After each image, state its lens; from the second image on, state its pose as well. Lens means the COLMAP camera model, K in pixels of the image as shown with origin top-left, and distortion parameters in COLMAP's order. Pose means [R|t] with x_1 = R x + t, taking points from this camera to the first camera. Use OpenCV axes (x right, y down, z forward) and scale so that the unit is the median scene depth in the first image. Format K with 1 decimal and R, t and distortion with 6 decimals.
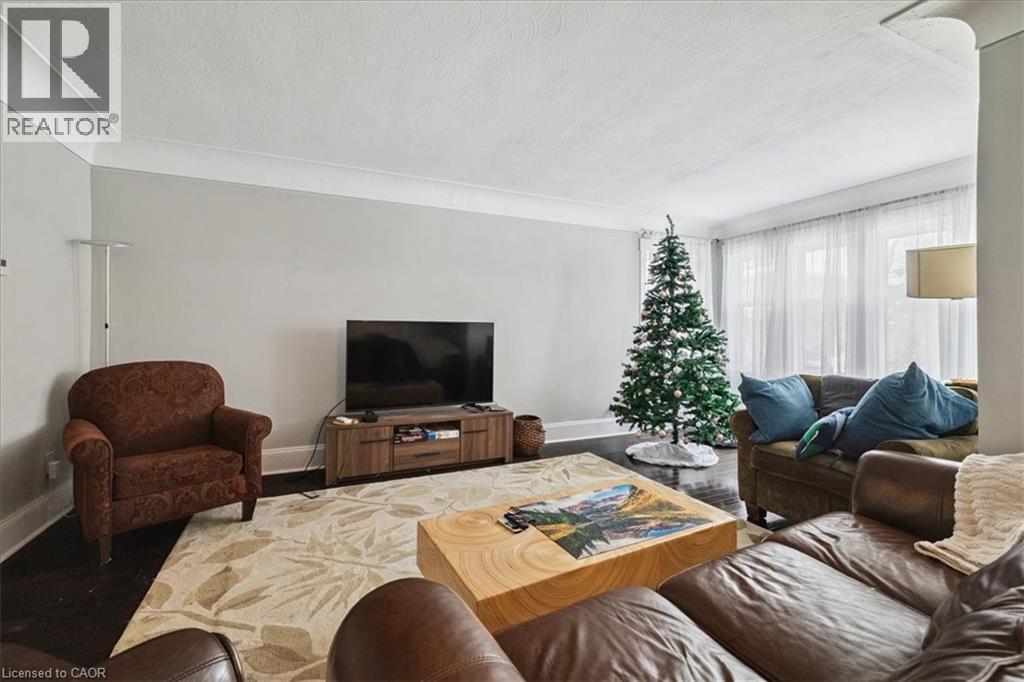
lens RADIAL K [[442.4, 0, 510.0], [0, 442.4, 324.4], [0, 0, 1]] dist [-0.000303, -0.000043]
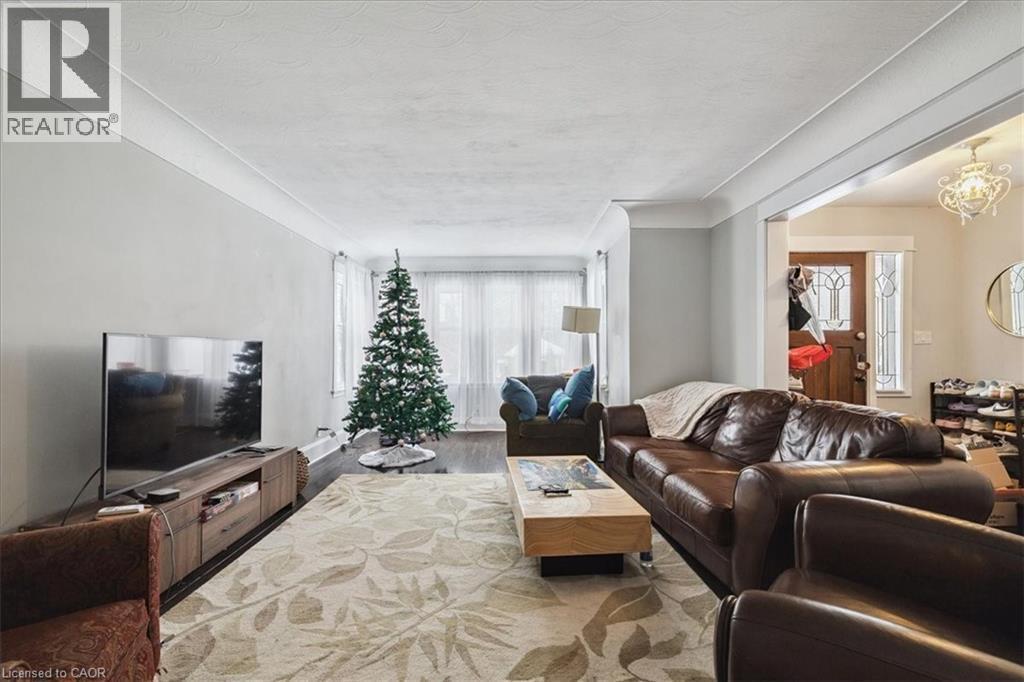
lens RADIAL K [[439.9, 0, 512.7], [0, 439.9, 348.1], [0, 0, 1]] dist [0.001107, 0.000140]
pose [[0.404893, 0.001542, 0.914363, -1.056470], [-0.006838, 0.999976, 0.001342, 0.010707], [-0.914339, -0.006796, 0.404893, 0.492416]]
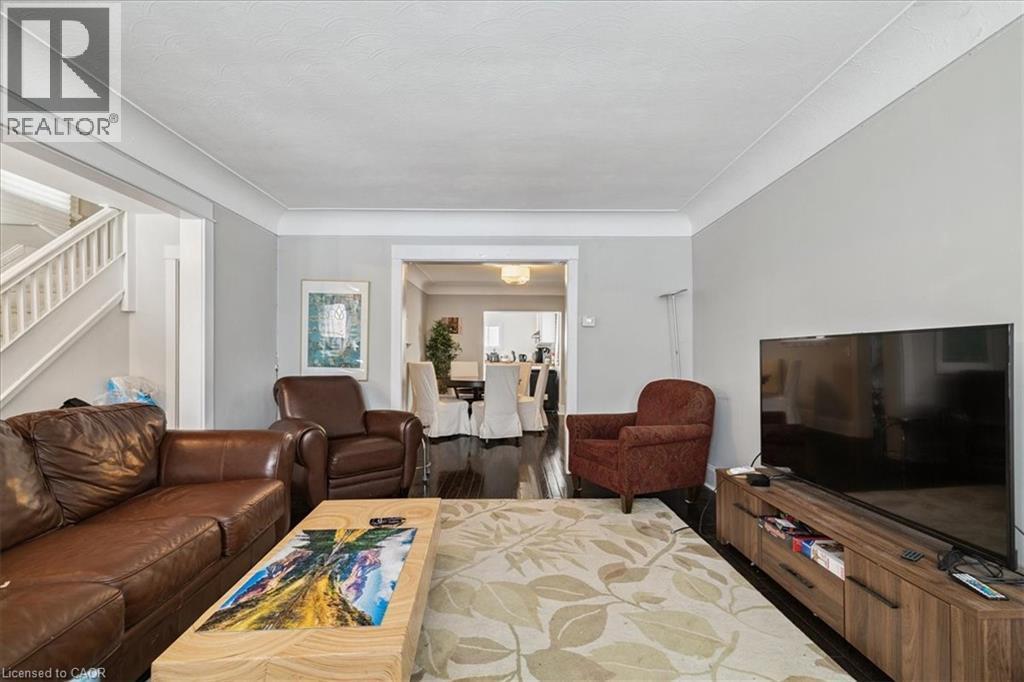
lens RADIAL K [[440.7, 0, 515.4], [0, 440.7, 351.2], [0, 0, 1]] dist [-0.000030, -0.000078]
pose [[-0.404117, -0.020699, -0.914473, 0.748152], [0.001883, 0.999723, -0.023461, 0.042521], [0.914706, -0.011203, -0.403966, 1.462555]]
